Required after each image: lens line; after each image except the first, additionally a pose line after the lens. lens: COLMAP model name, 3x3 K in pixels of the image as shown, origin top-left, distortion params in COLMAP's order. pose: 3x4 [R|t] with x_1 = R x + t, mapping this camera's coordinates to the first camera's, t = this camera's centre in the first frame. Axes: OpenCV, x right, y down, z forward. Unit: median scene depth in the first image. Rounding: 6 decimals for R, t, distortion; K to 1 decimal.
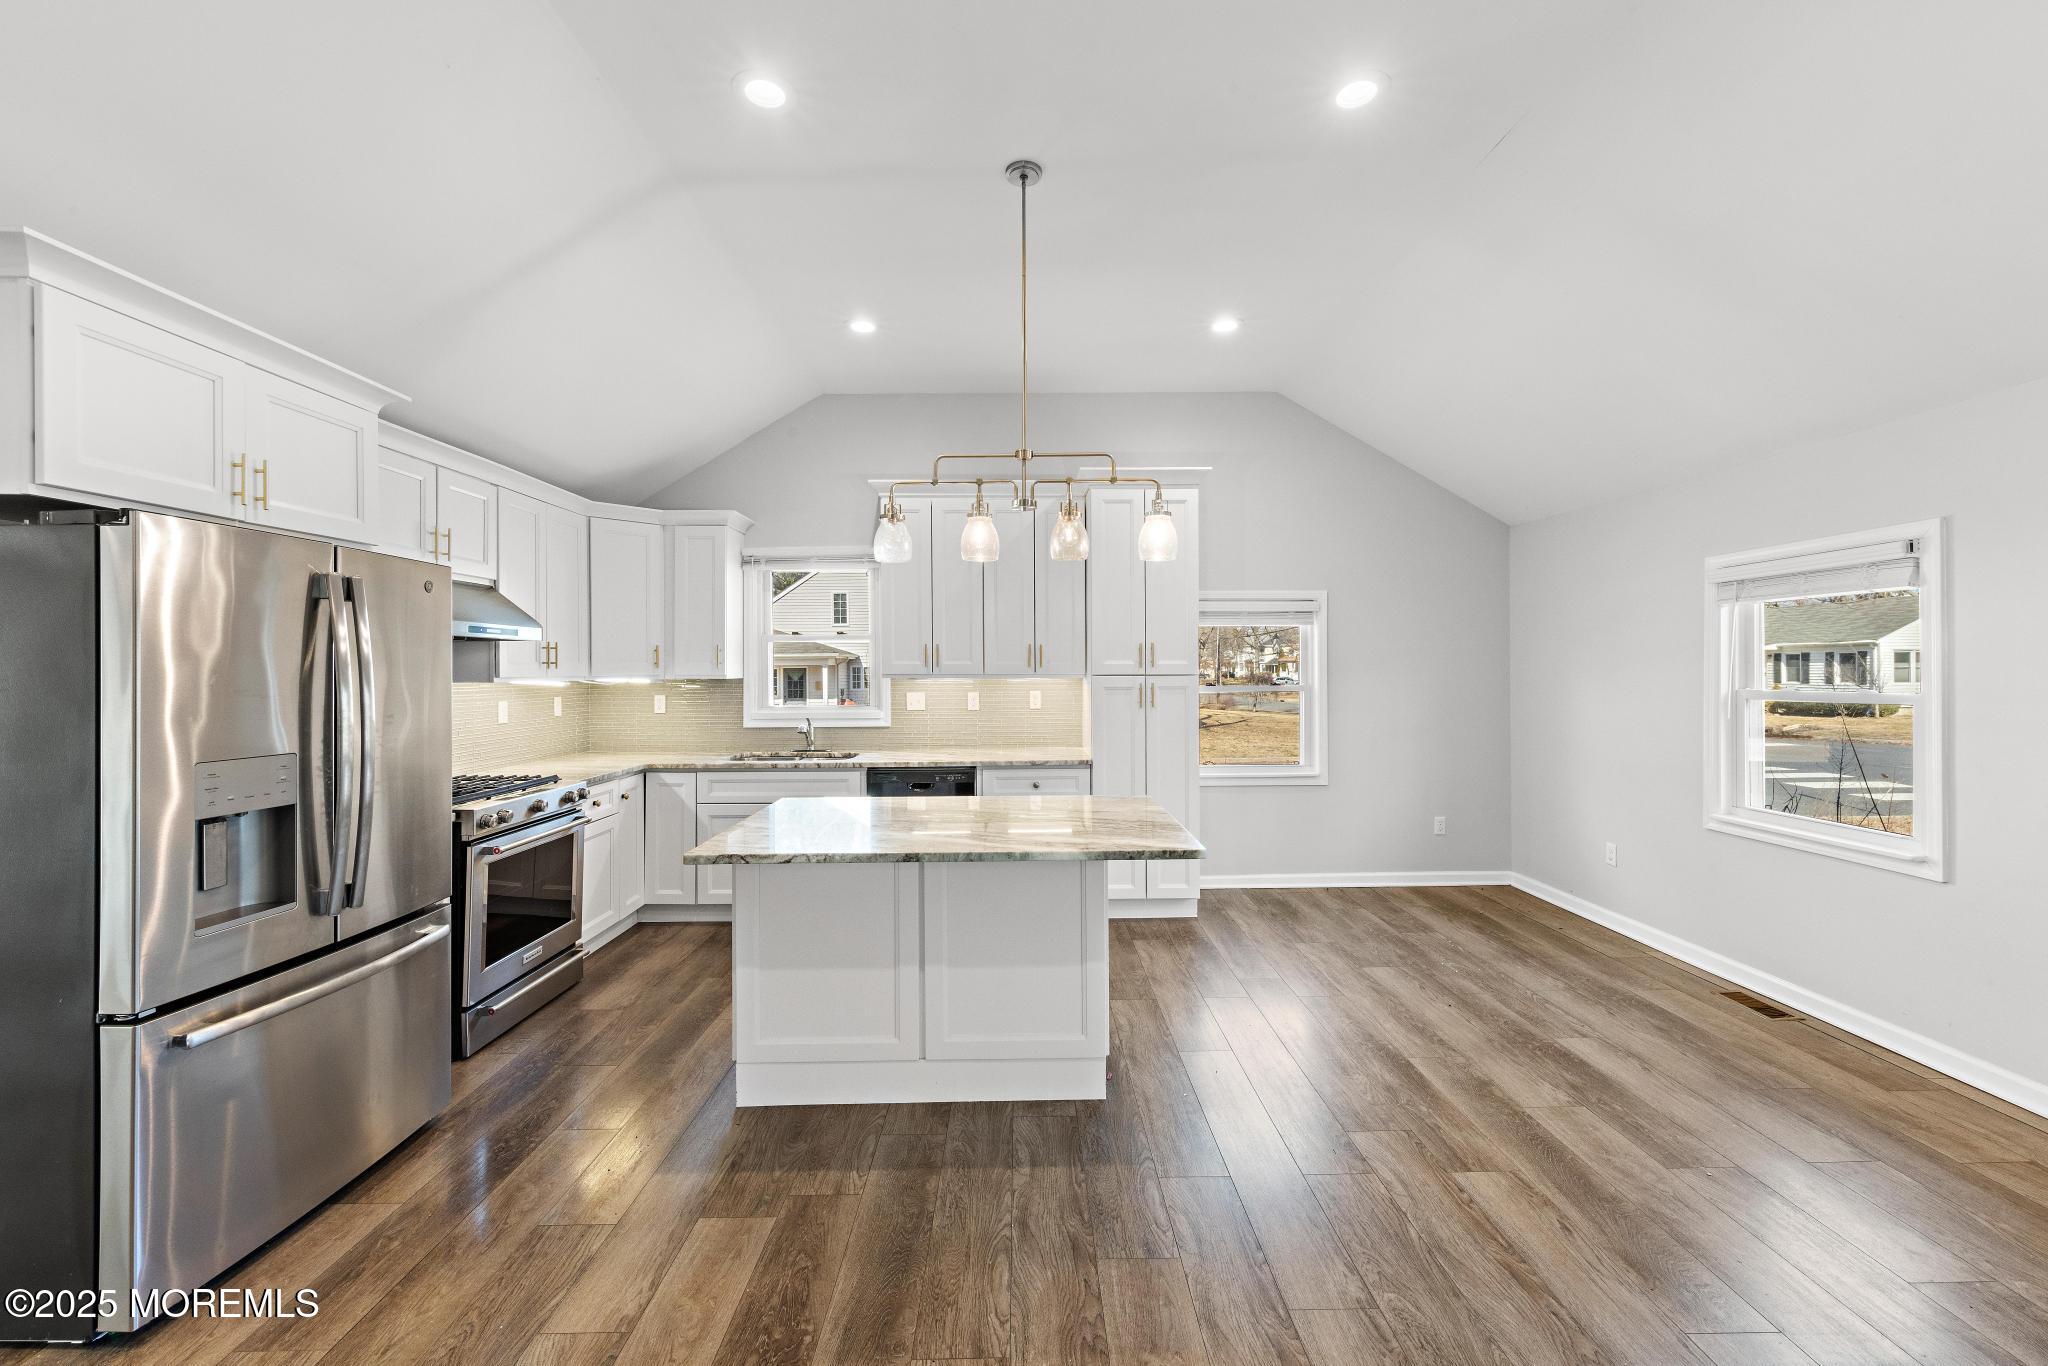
lens RADIAL K [[793.8, 0, 1030.1], [0, 793.8, 671.9], [0, 0, 1]] dist [0.004923, -0.000007]
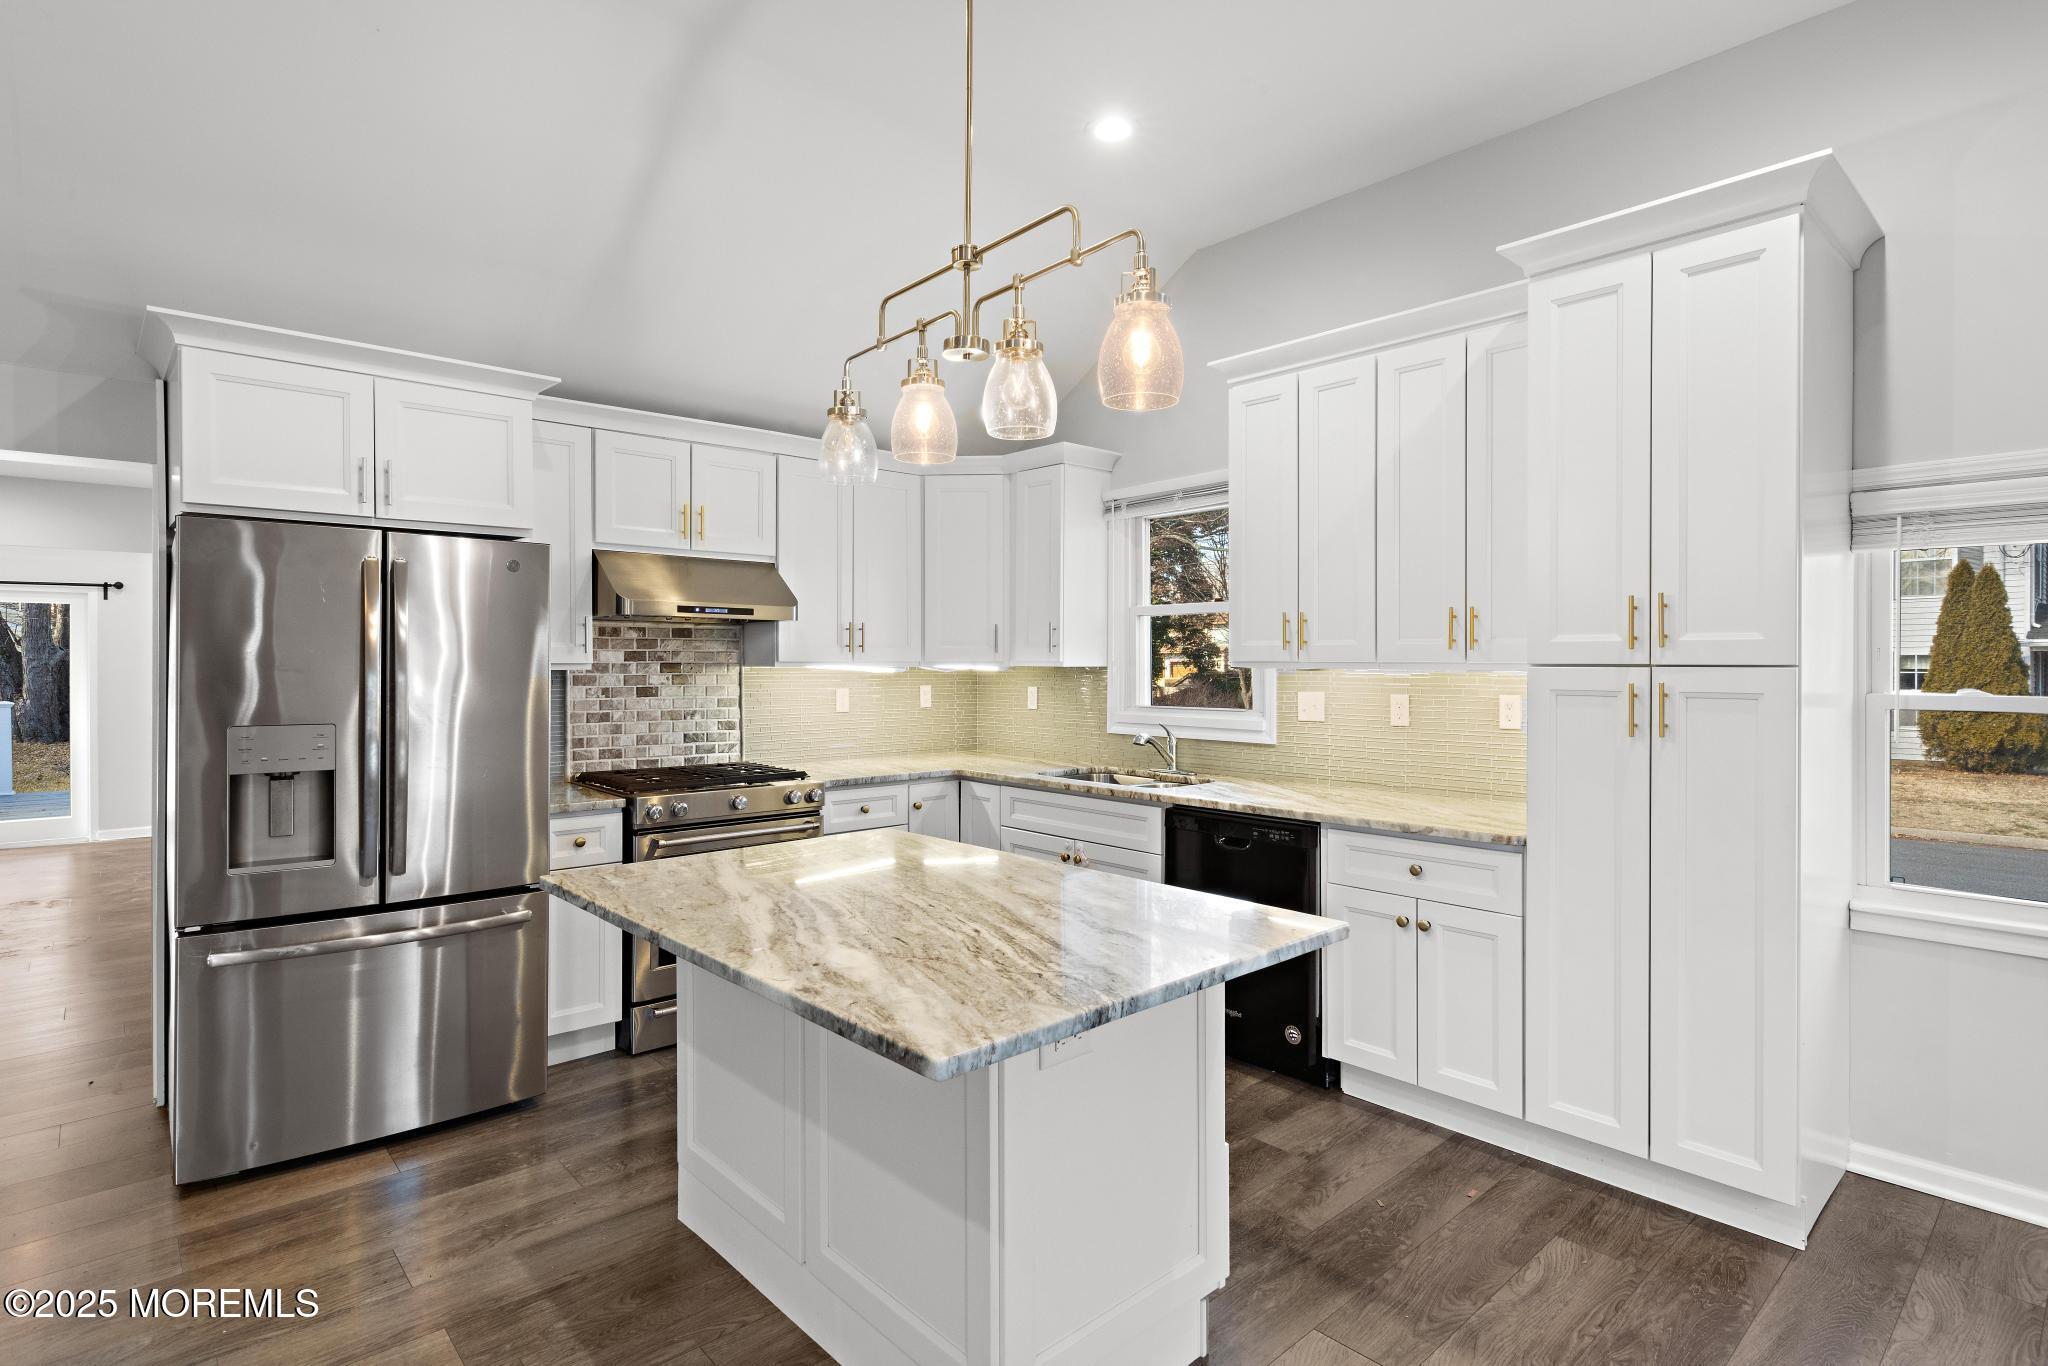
lens RADIAL K [[1029.2, 0, 1031.1], [0, 1029.2, 668.4], [0, 0, 1]] dist [0.004770, 0.000387]
pose [[0.665550, 0.009699, -0.746290, 0.418242], [-0.006926, 0.999953, 0.006819, 0.005214], [0.746321, 0.000631, 0.665586, 0.417417]]
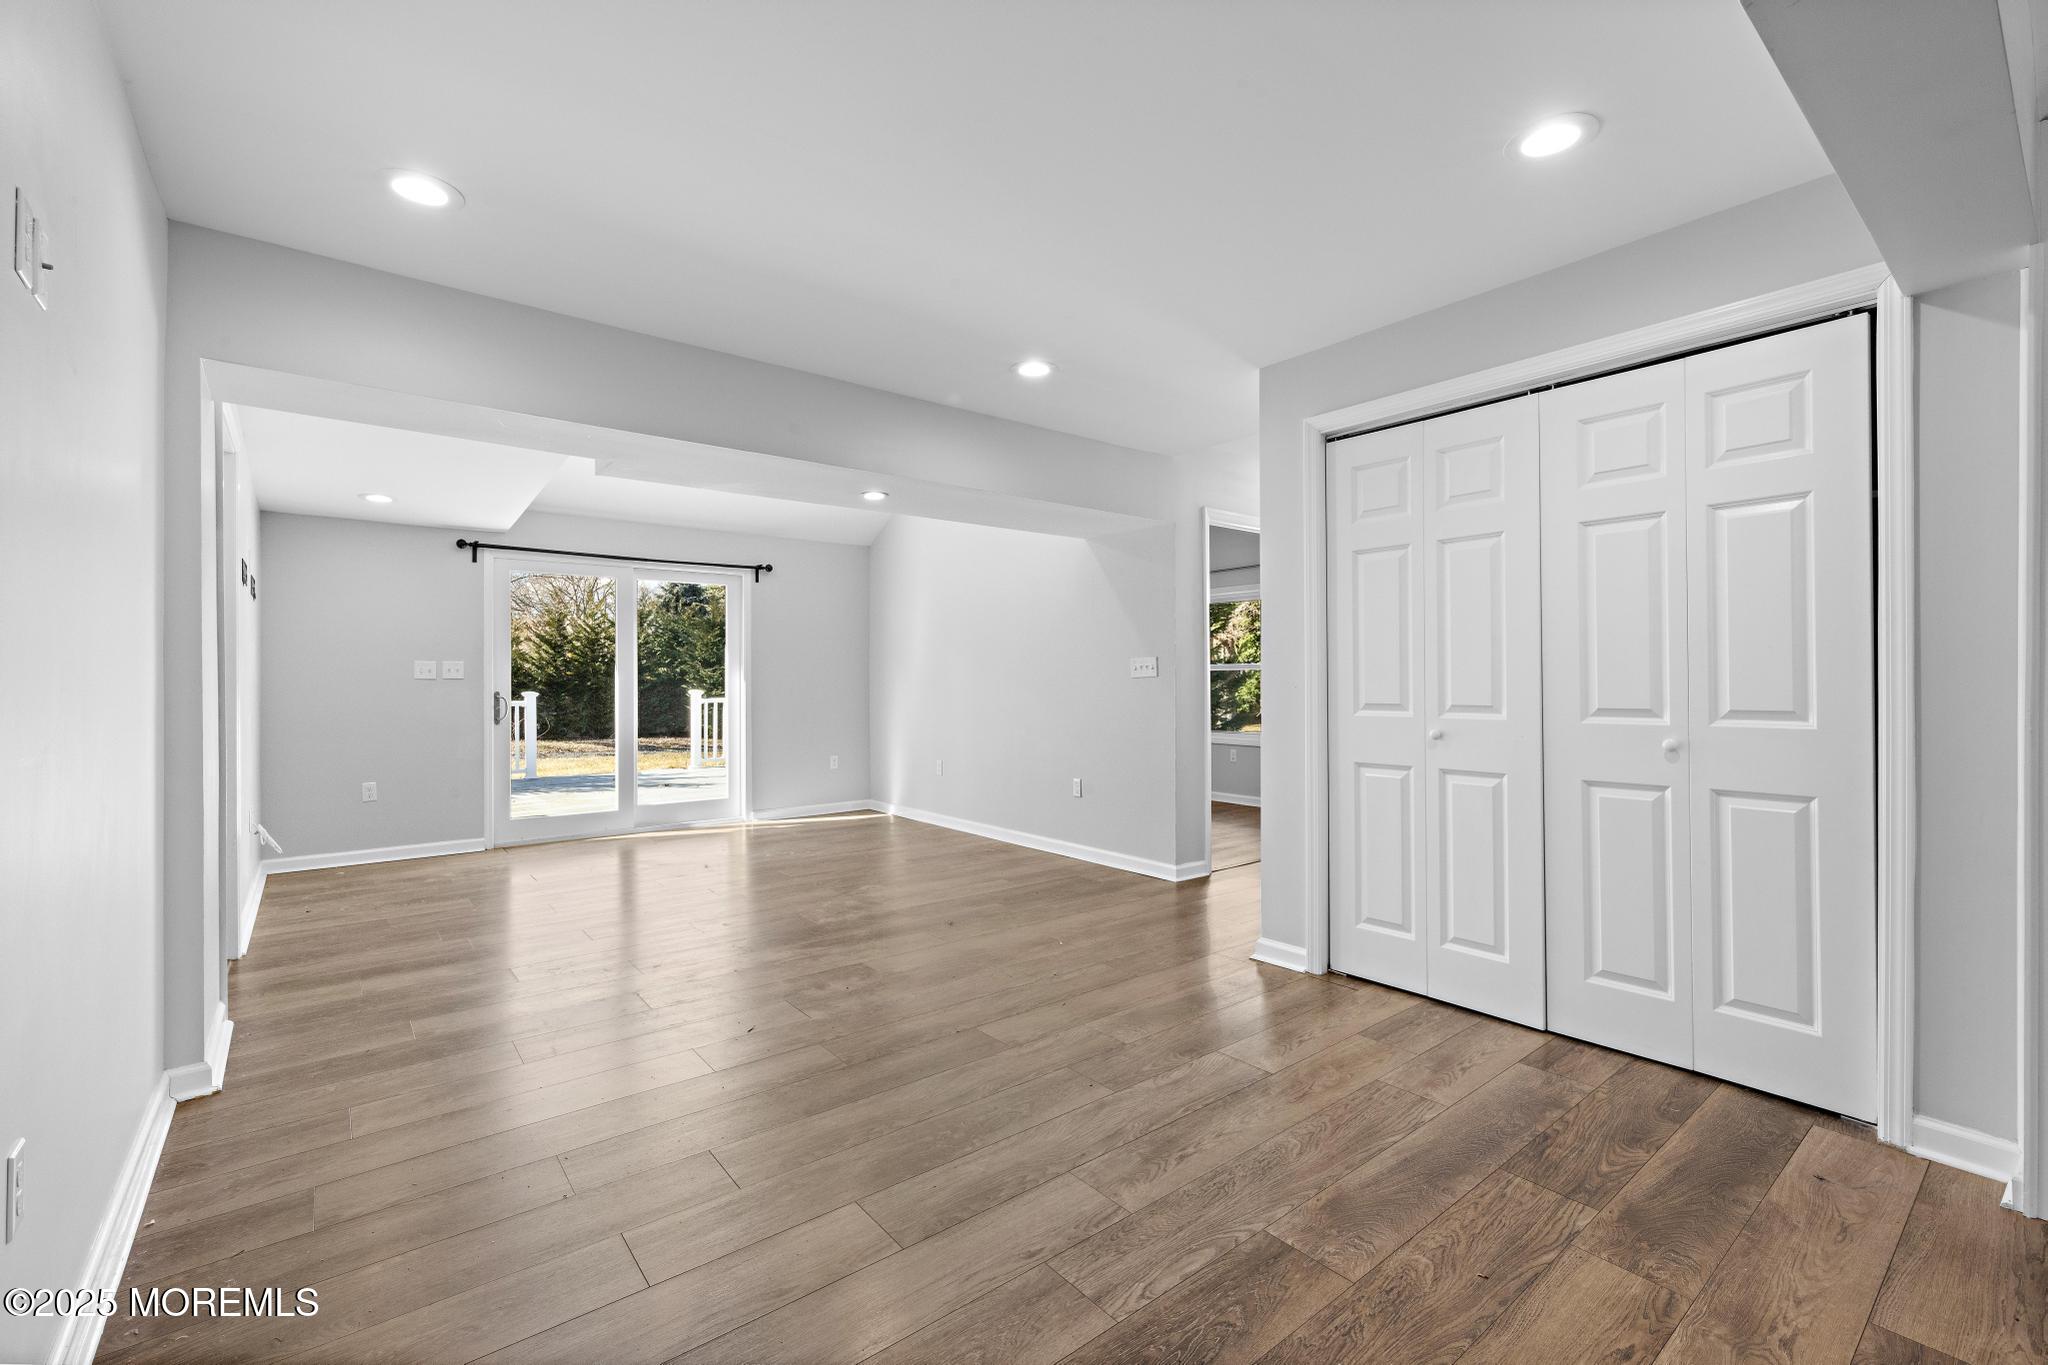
lens RADIAL K [[864.4, 0, 1023.2], [0, 864.4, 678.3], [0, 0, 1]] dist [0.004638, -0.001107]
pose [[0.621589, 0.005533, -0.783324, -0.732457], [-0.005234, 0.999982, 0.002909, 0.084393], [0.783326, 0.002292, 0.621607, -0.288735]]
